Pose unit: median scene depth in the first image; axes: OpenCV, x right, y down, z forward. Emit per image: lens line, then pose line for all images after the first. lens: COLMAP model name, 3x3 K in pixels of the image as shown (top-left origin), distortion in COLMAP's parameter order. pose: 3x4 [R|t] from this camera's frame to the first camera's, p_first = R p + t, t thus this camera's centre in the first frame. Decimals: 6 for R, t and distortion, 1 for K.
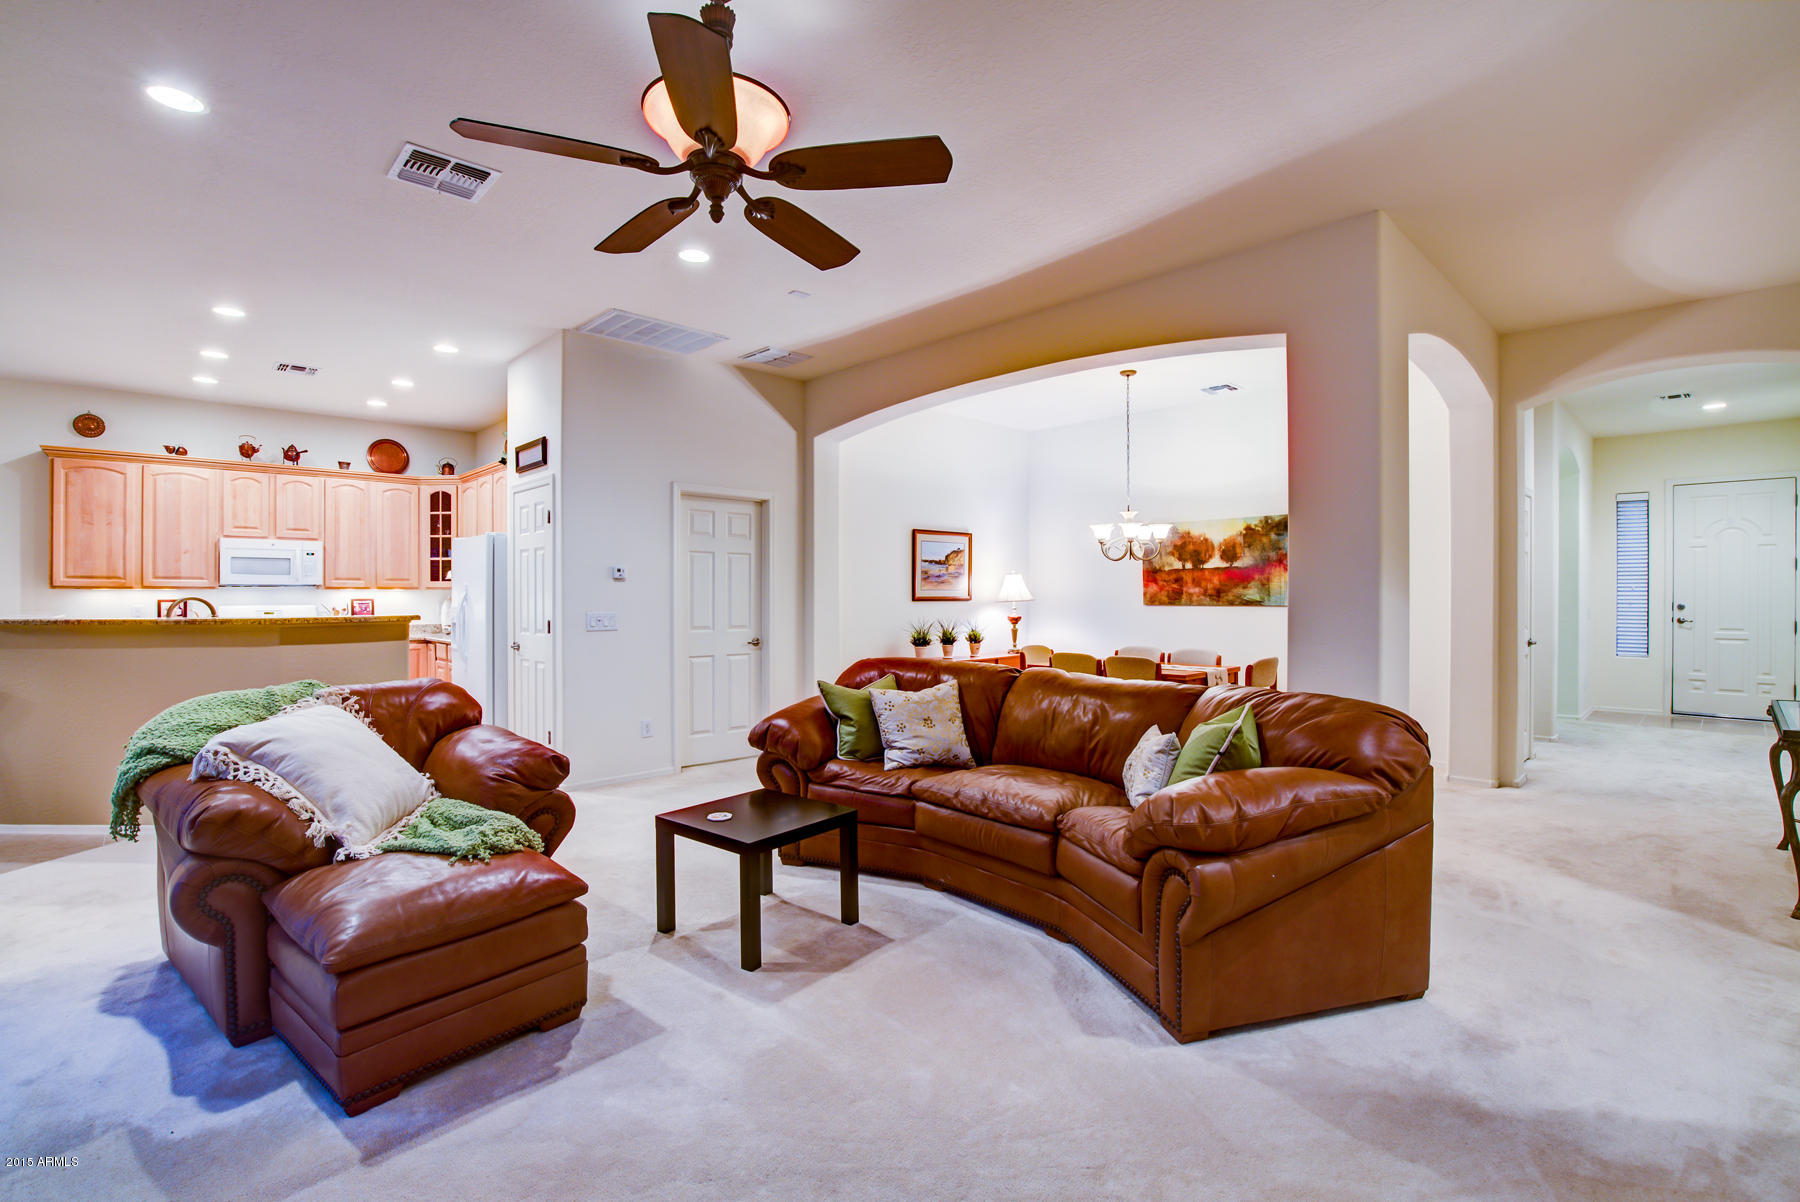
lens RADIAL K [[826.1, 0, 900.0], [0, 826.1, 601.0], [0, 0, 1]] dist [-0.038577, 0.009599]
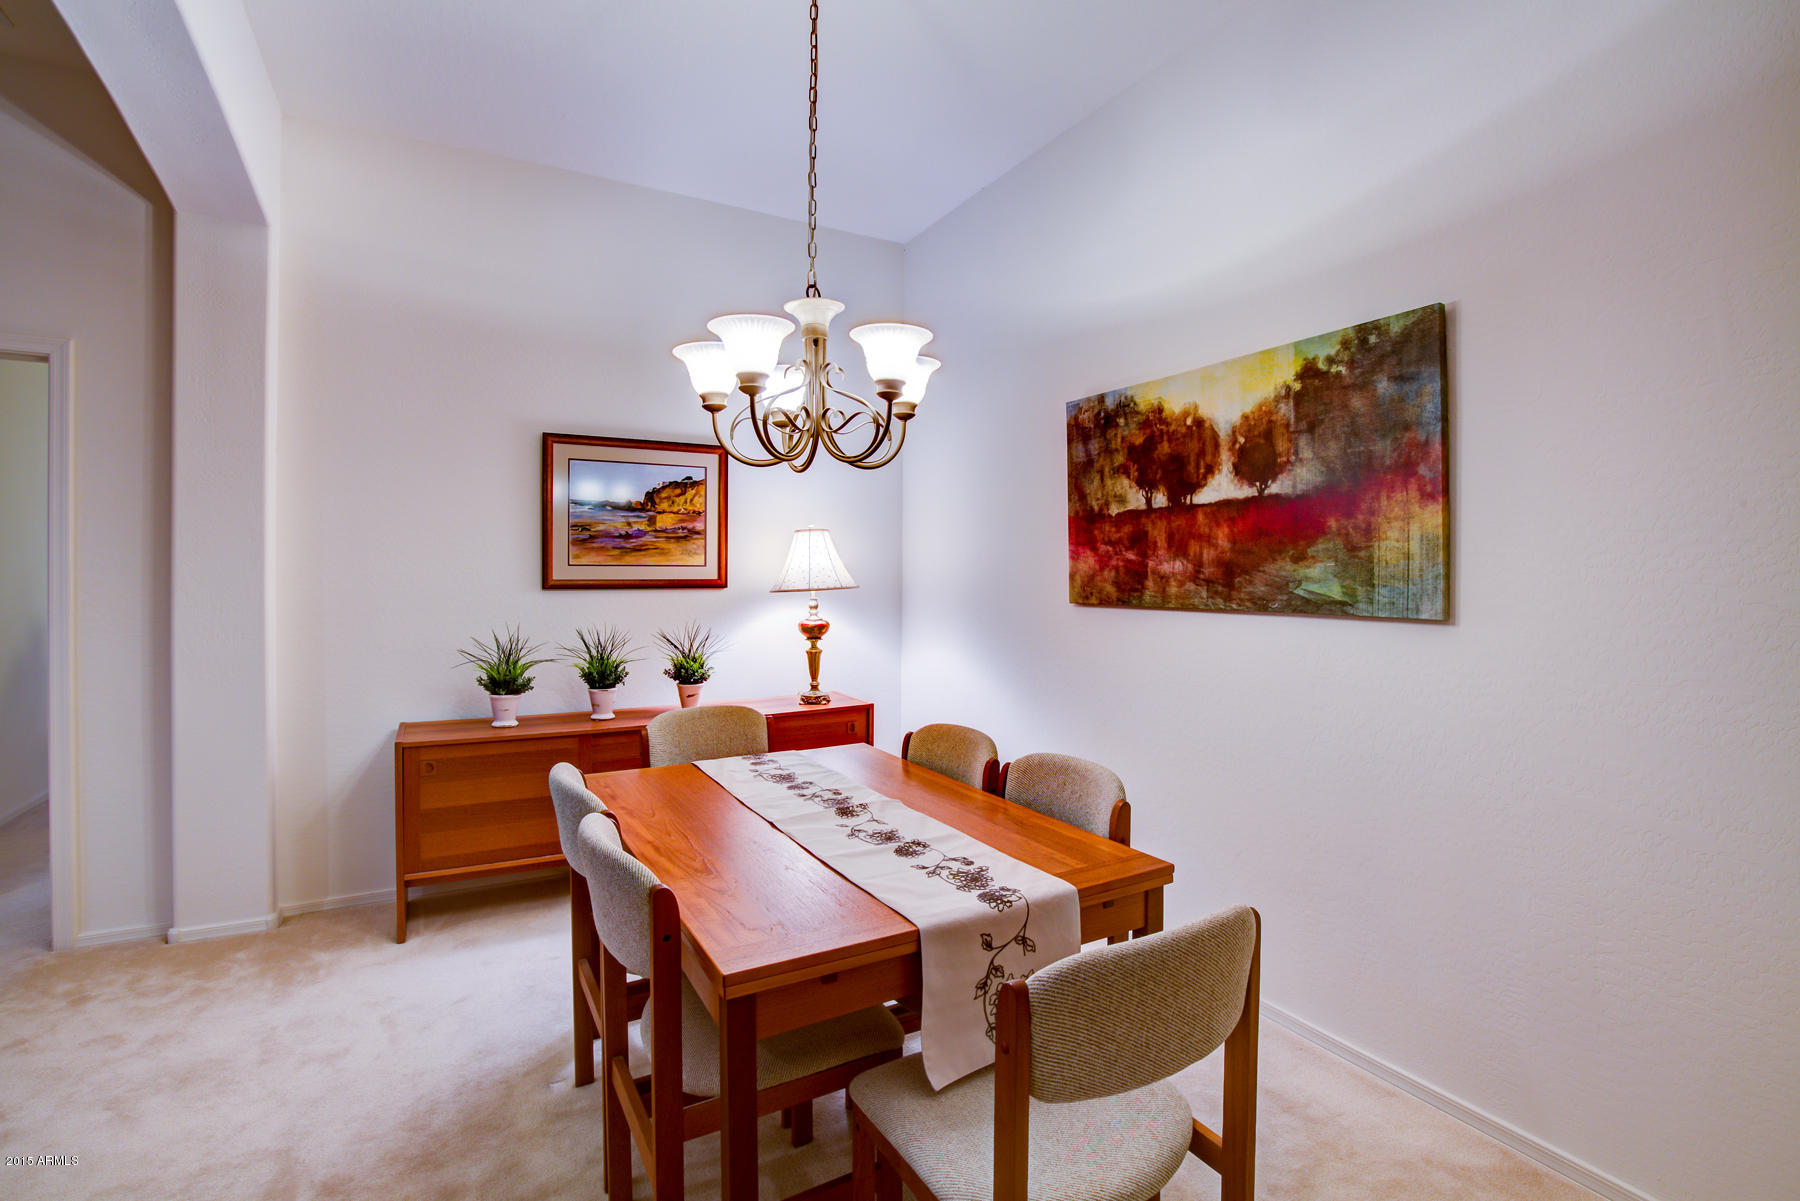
lens RADIAL K [[835.5, 0, 899.6], [0, 835.5, 574.4], [0, 0, 1]] dist [-0.022467, -0.000131]
pose [[0.965278, 0.005154, -0.261175, 0.336709], [-0.007298, 0.999947, -0.007241, -0.006260], [0.261124, 0.008896, 0.965264, 0.612534]]
